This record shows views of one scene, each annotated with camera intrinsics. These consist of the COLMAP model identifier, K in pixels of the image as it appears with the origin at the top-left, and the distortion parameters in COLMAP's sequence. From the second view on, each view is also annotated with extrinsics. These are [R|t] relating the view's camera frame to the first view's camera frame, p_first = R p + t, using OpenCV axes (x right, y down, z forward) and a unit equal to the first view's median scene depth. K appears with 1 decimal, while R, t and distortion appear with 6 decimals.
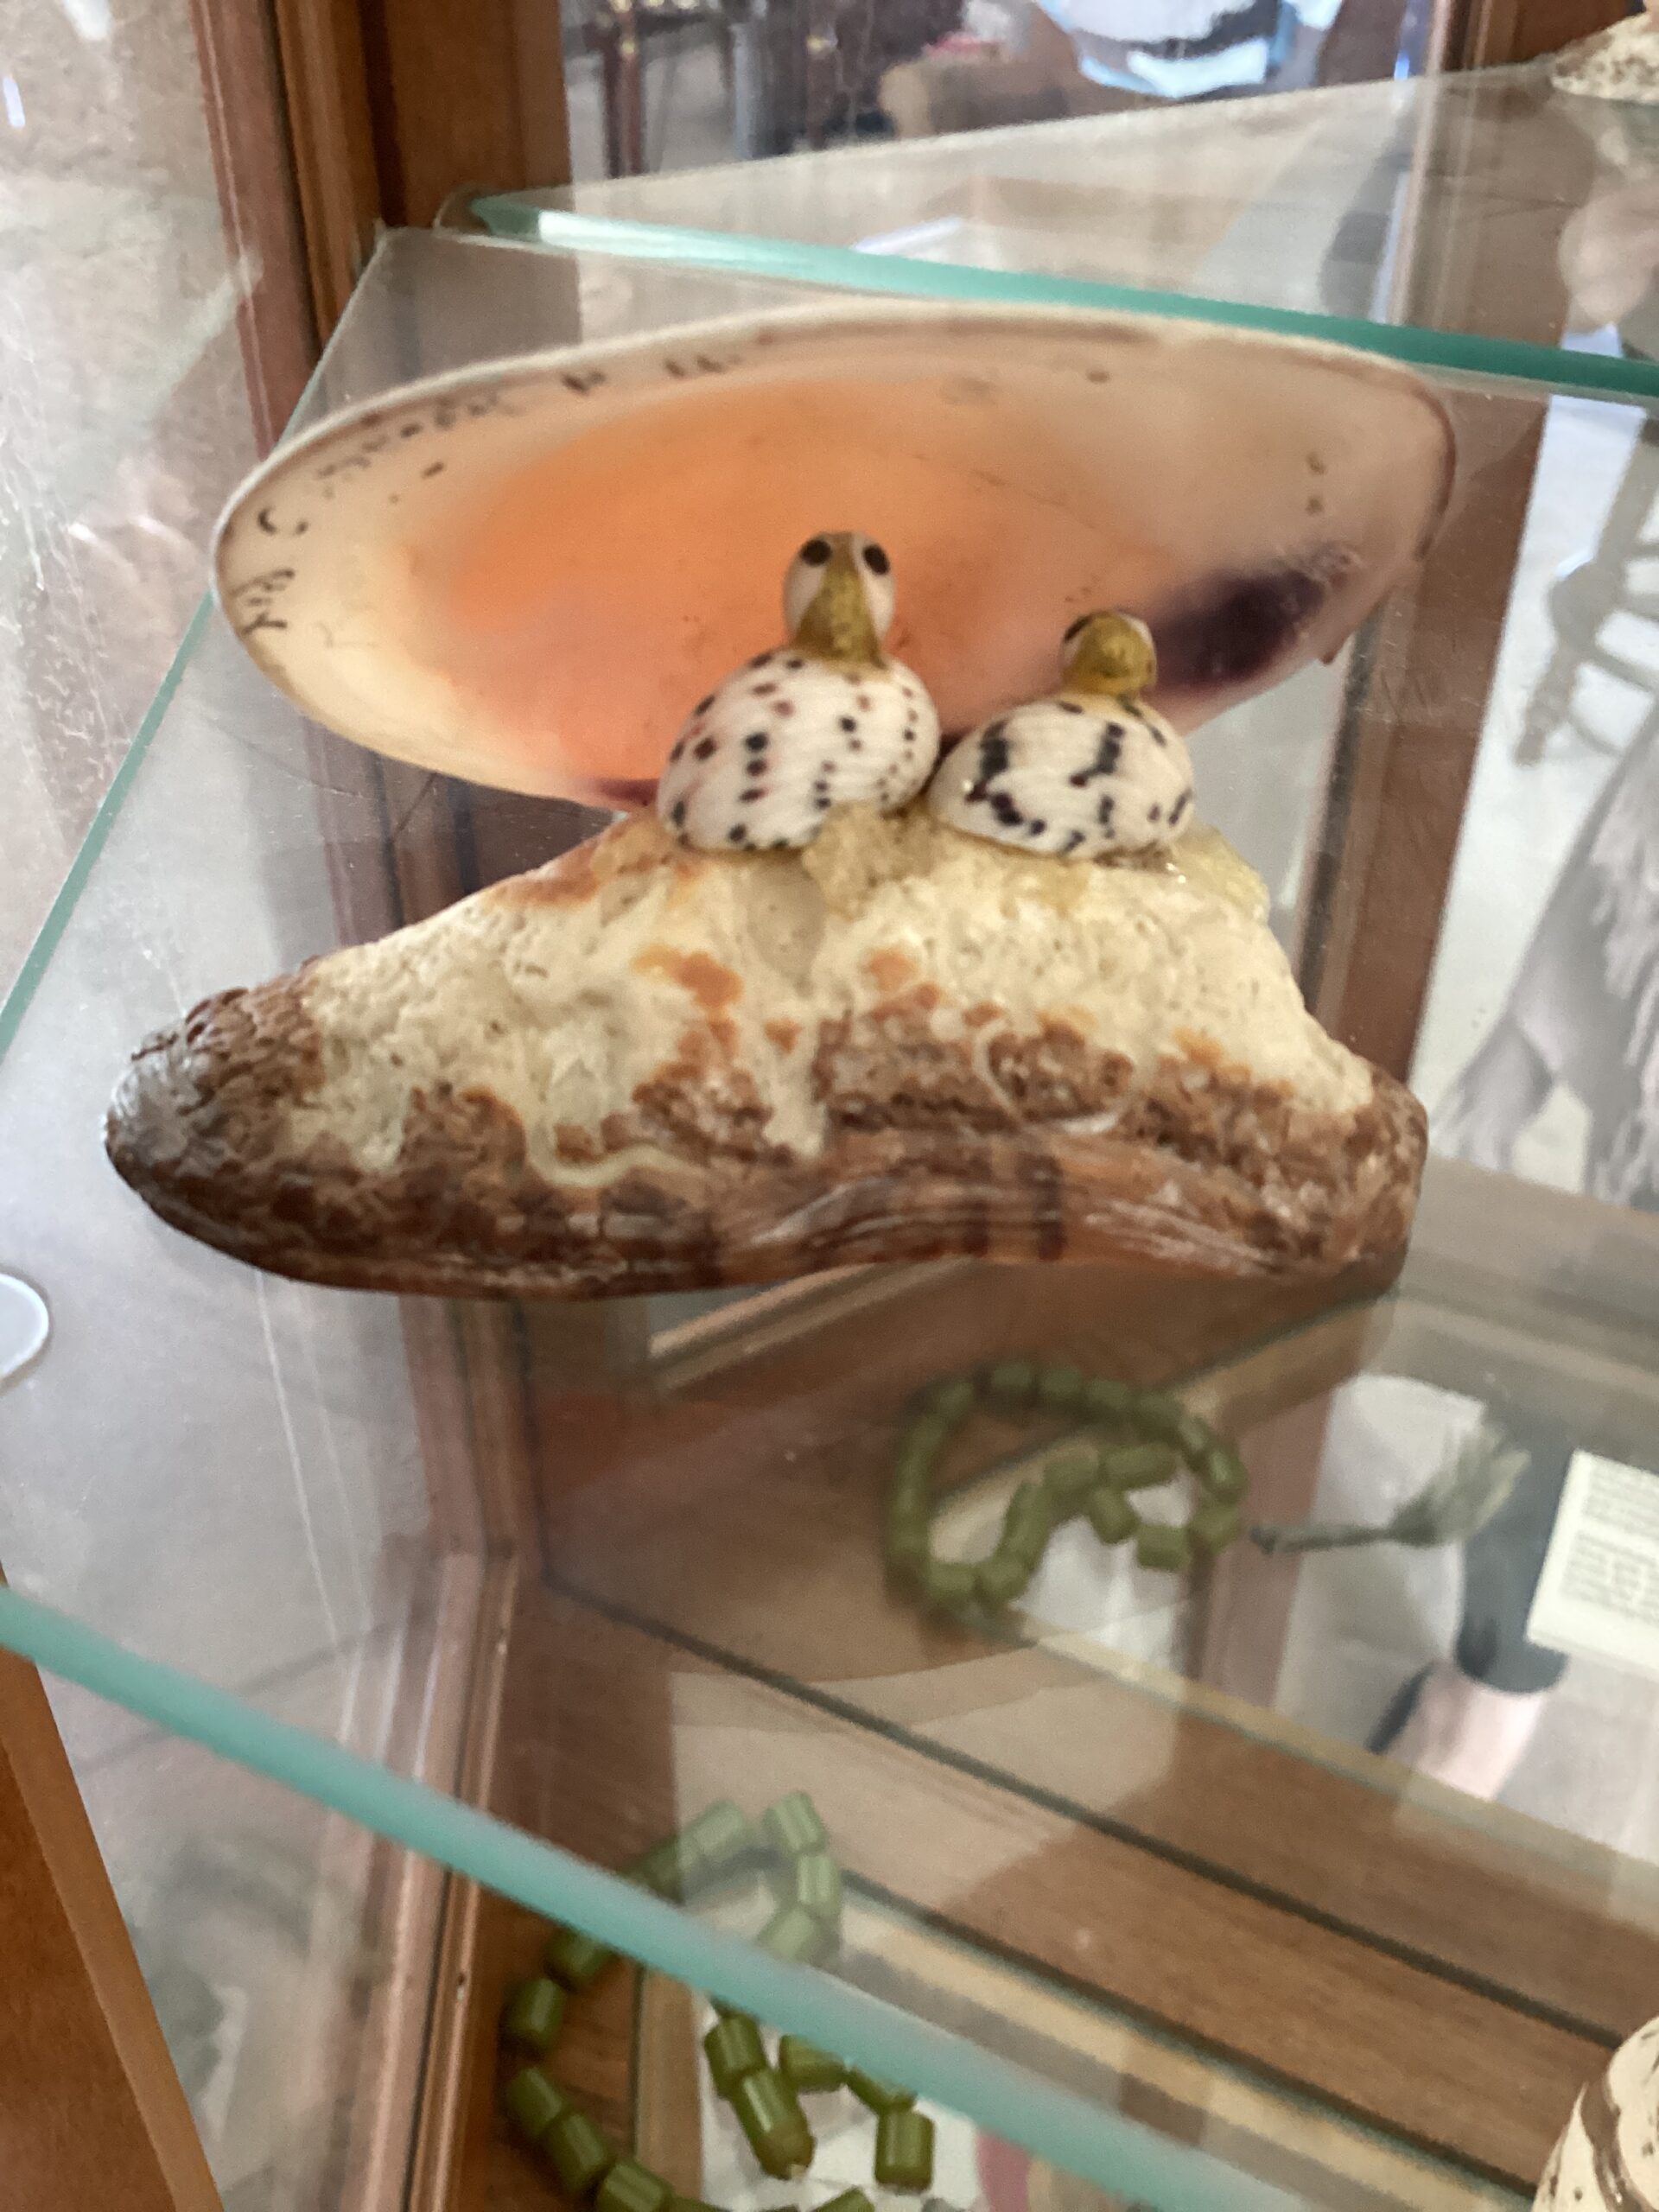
lens RADIAL K [[2029.8, 0, 829.5], [0, 2029.8, 1106.0], [0, 0, 1]] dist [0.074249, -0.226036]
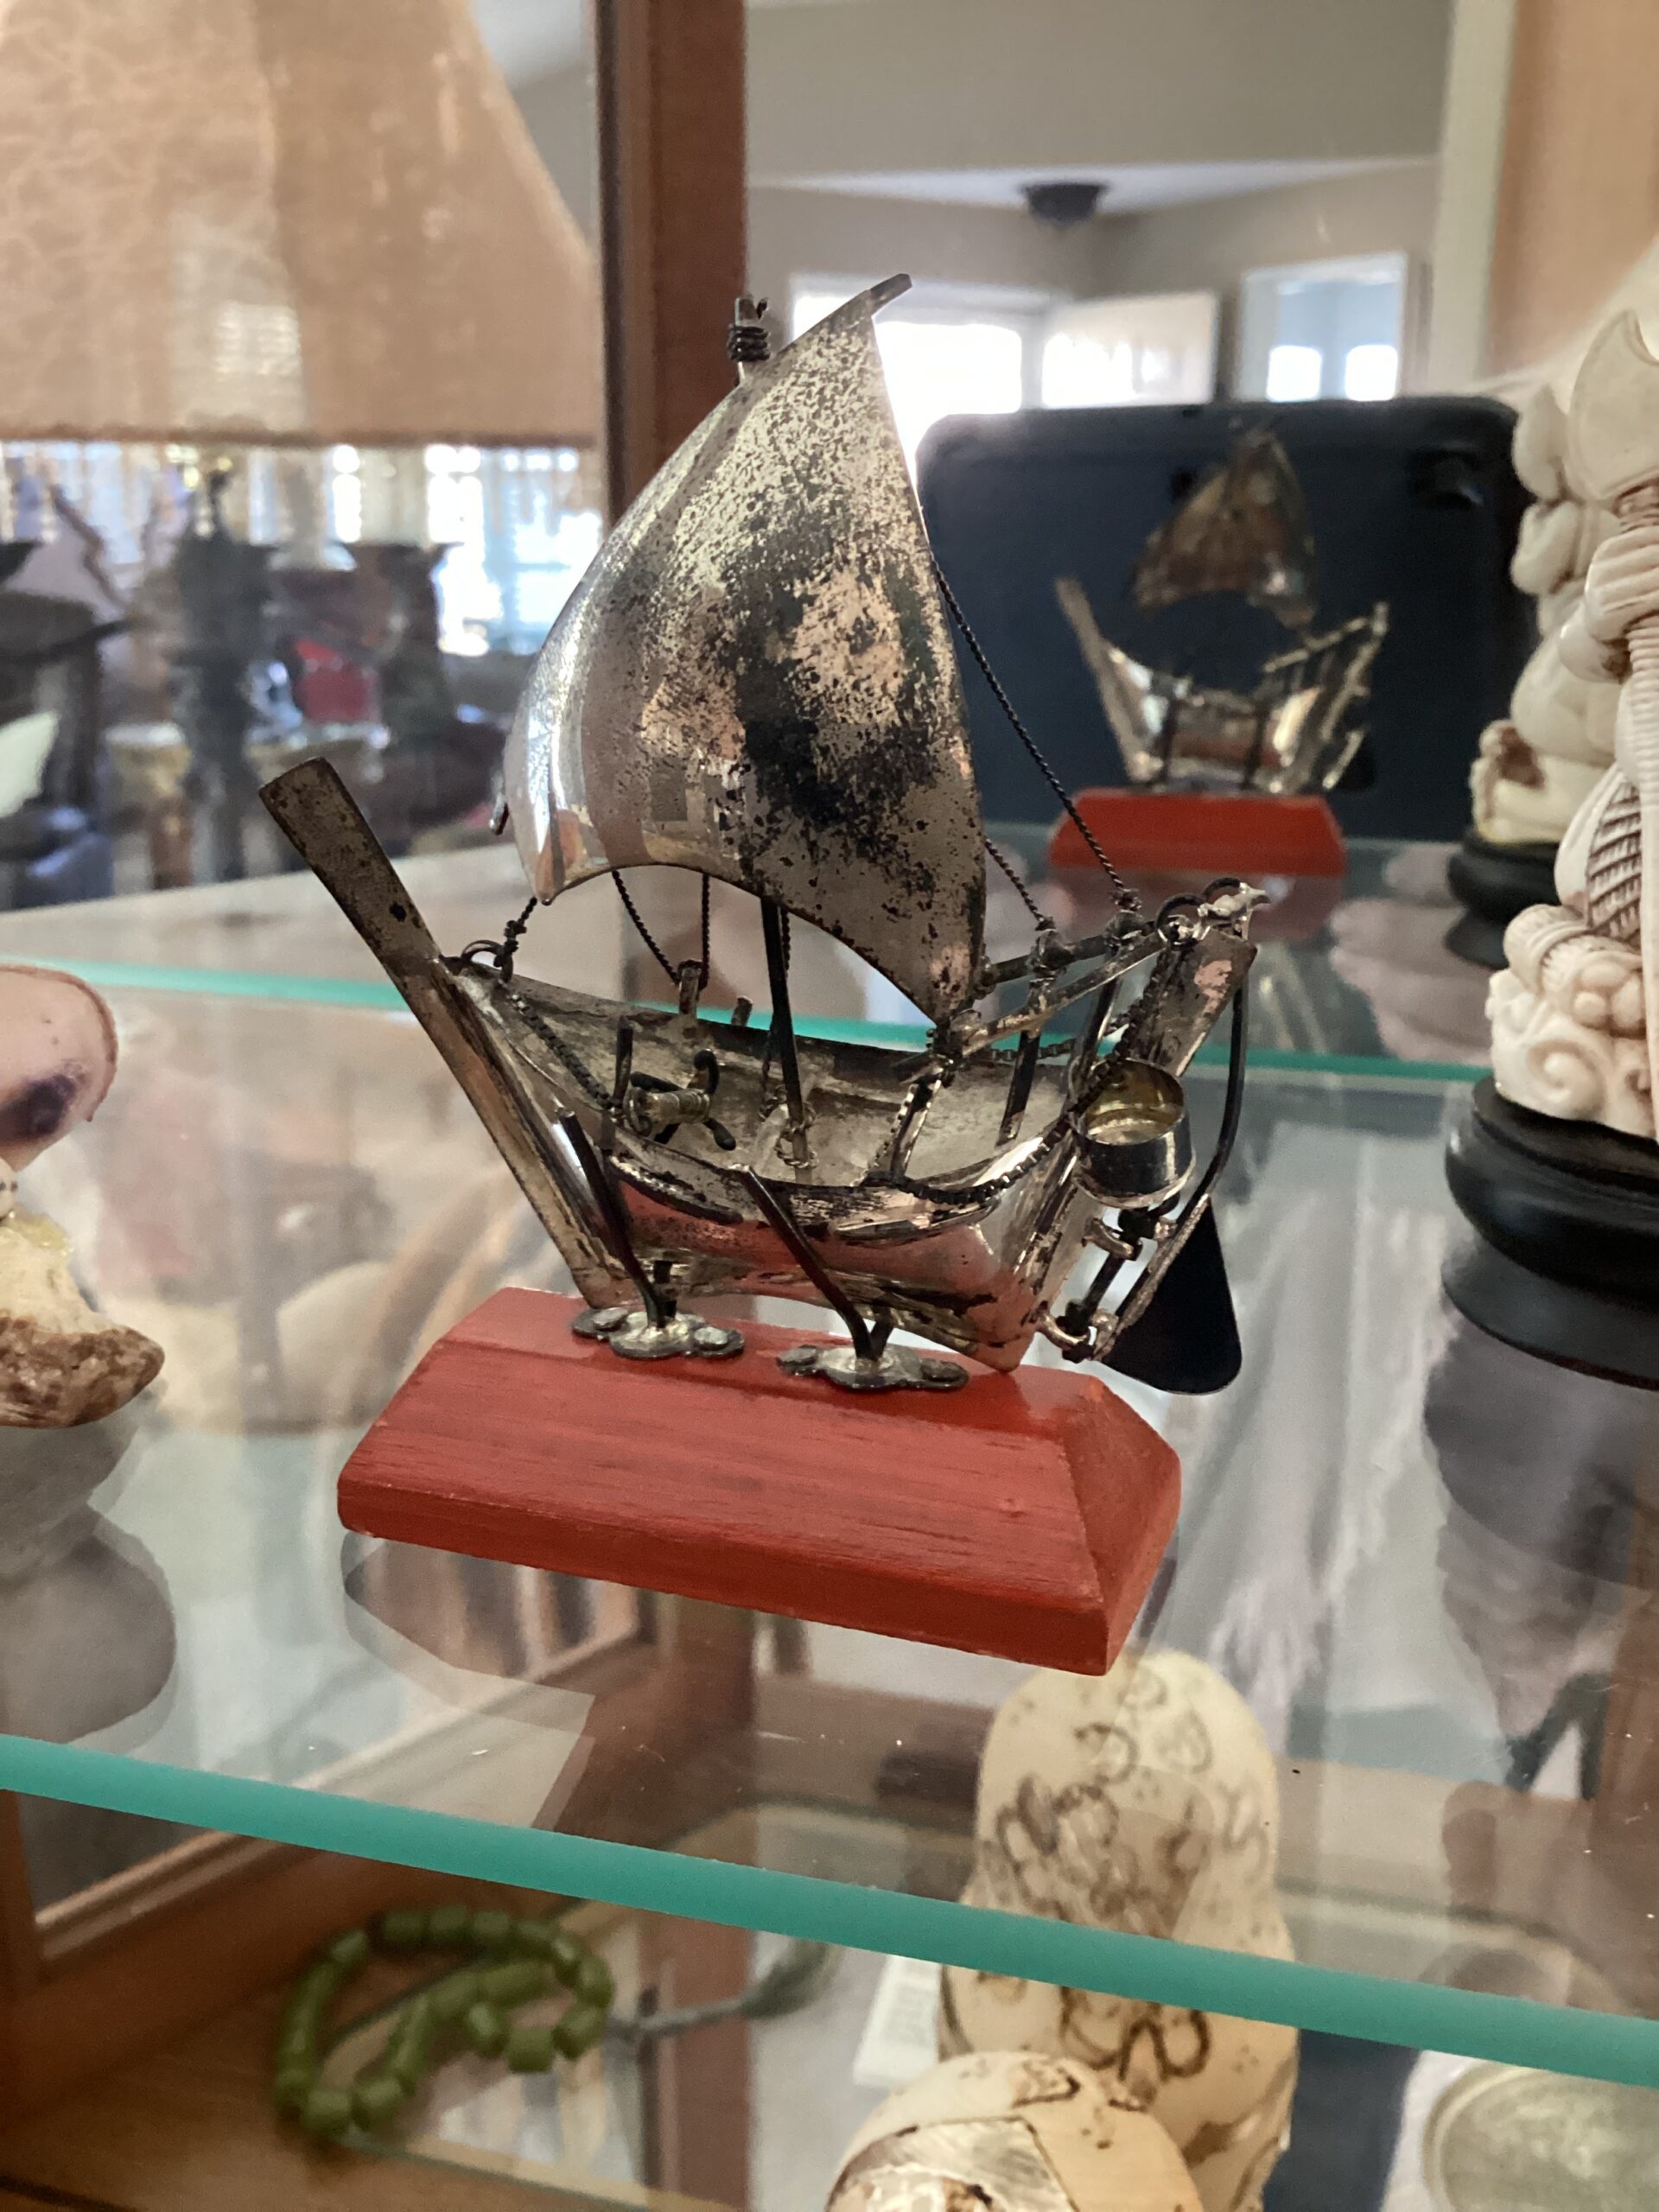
lens RADIAL K [[2029.8, 0, 829.5], [0, 2029.8, 1106.0], [0, 0, 1]] dist [0.074249, -0.226036]
pose [[0.976885, -0.051819, 0.207389, 0.546211], [0.117080, 0.941417, -0.316271, 0.479843], [-0.178851, 0.333241, 0.925723, -0.956302]]
